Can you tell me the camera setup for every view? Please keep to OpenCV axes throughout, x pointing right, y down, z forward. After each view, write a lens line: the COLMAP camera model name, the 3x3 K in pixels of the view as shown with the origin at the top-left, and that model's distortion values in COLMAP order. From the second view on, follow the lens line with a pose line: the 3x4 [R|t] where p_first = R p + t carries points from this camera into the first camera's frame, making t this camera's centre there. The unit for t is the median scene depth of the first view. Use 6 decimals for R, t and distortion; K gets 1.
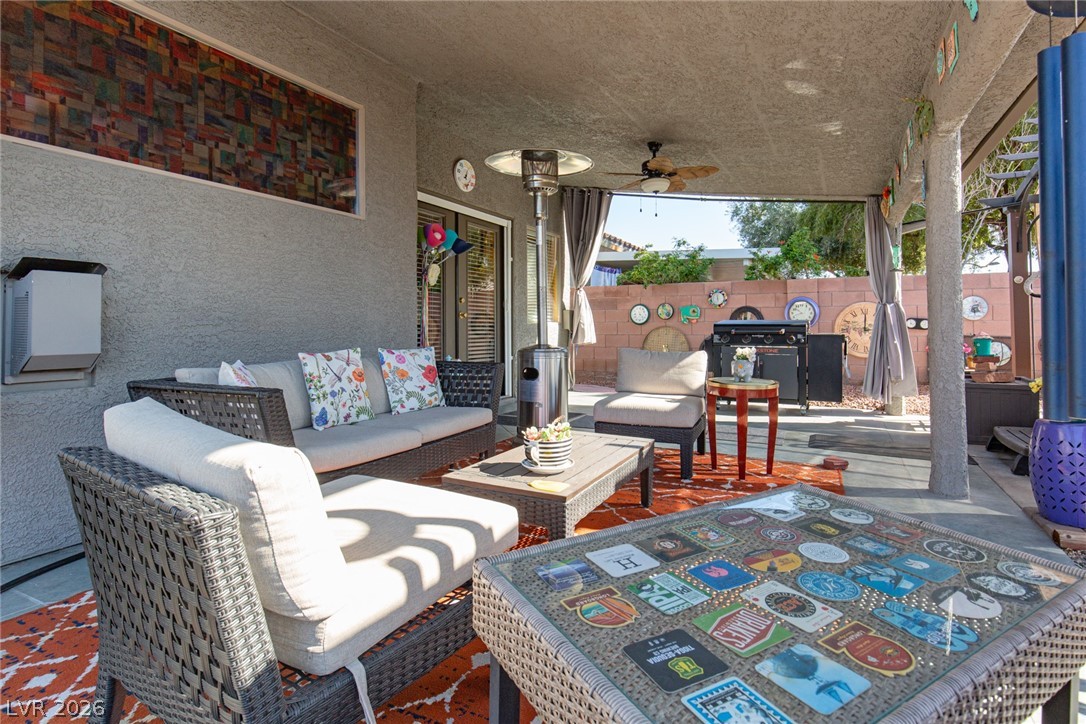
lens RADIAL K [[543.0, 0, 583.7], [0, 543.0, 319.6], [0, 0, 1]] dist [0.000383, -0.000001]
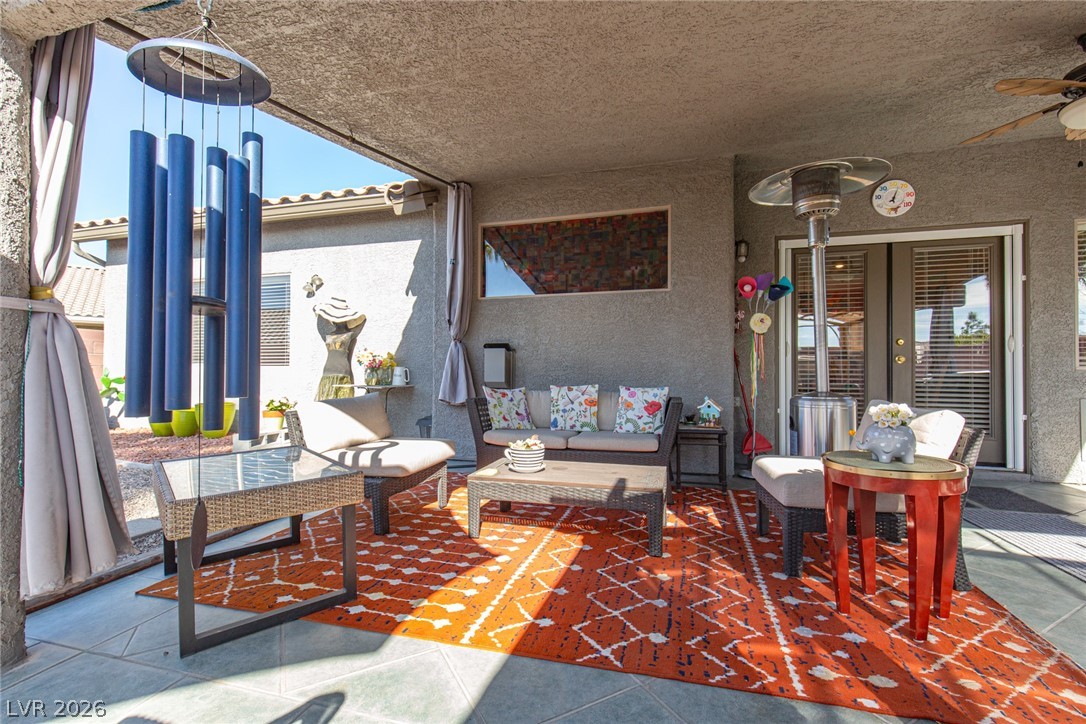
lens RADIAL K [[487.9, 0, 540.0], [0, 487.9, 371.5], [0, 0, 1]] dist [-0.000747, -0.000340]
pose [[0.146474, -0.005015, -0.989202, 0.744266], [0.007670, 0.999963, -0.003934, 0.015910], [0.989185, -0.007011, 0.146507, 0.521838]]
